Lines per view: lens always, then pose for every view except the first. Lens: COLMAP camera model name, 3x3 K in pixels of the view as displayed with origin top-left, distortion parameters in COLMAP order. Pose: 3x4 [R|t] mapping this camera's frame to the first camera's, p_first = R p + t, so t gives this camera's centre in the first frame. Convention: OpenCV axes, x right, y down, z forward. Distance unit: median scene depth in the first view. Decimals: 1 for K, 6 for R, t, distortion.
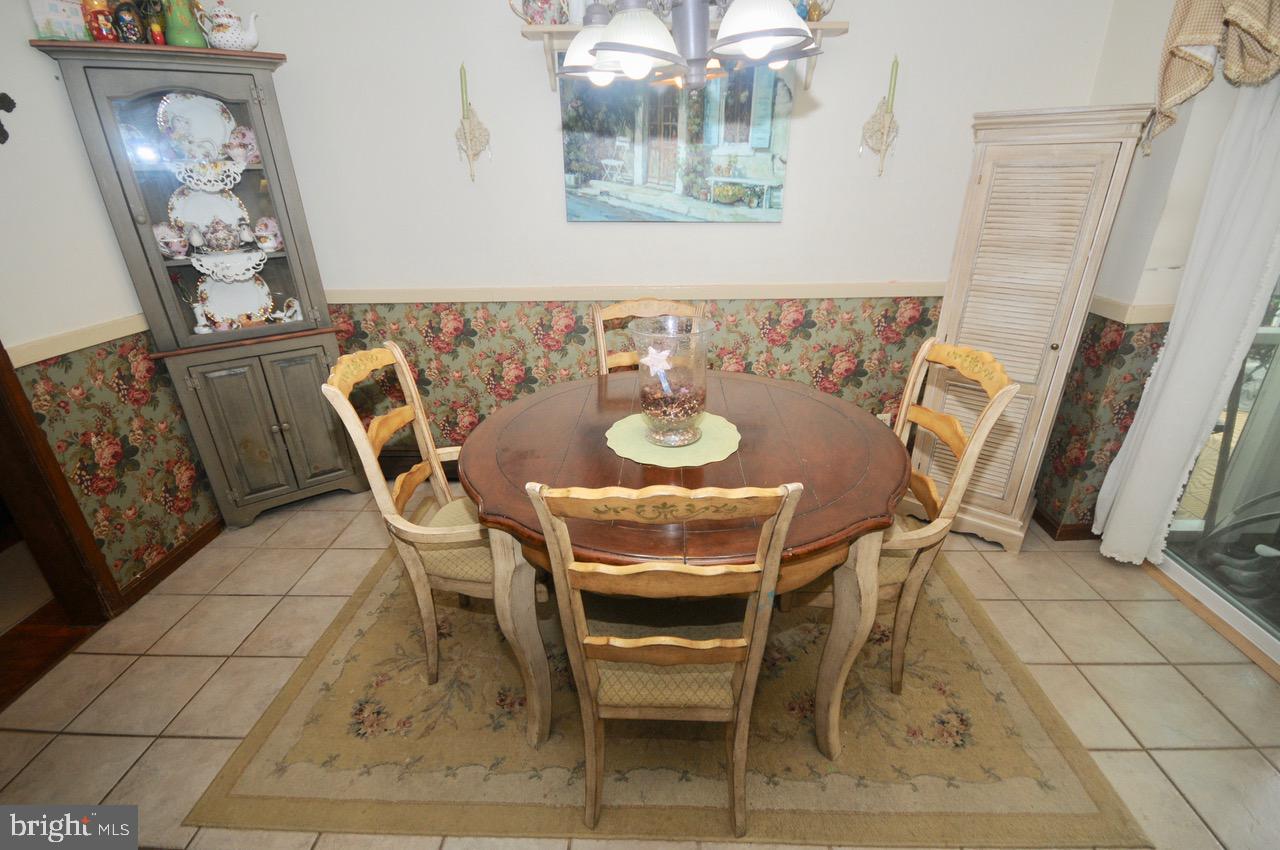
lens RADIAL K [[571.1, 0, 648.8], [0, 571.1, 438.1], [0, 0, 1]] dist [0.018350, -0.016679]
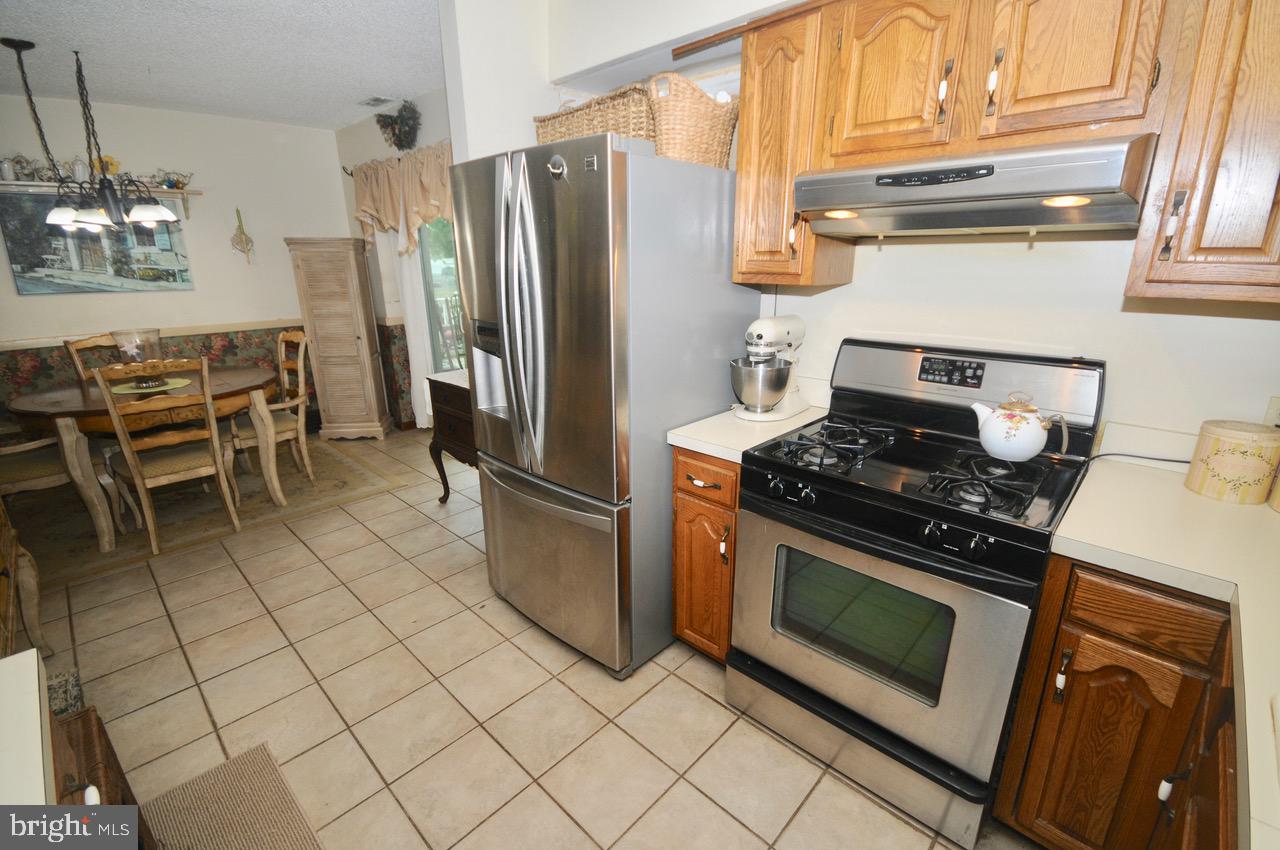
lens RADIAL K [[557.0, 0, 644.6], [0, 557.0, 441.7], [0, 0, 1]] dist [0.001822, -0.009944]
pose [[0.661728, -0.223649, 0.715609, -0.180468], [0.300375, 0.953606, 0.020270, 0.464175], [-0.686943, 0.201538, 0.698206, -1.077219]]
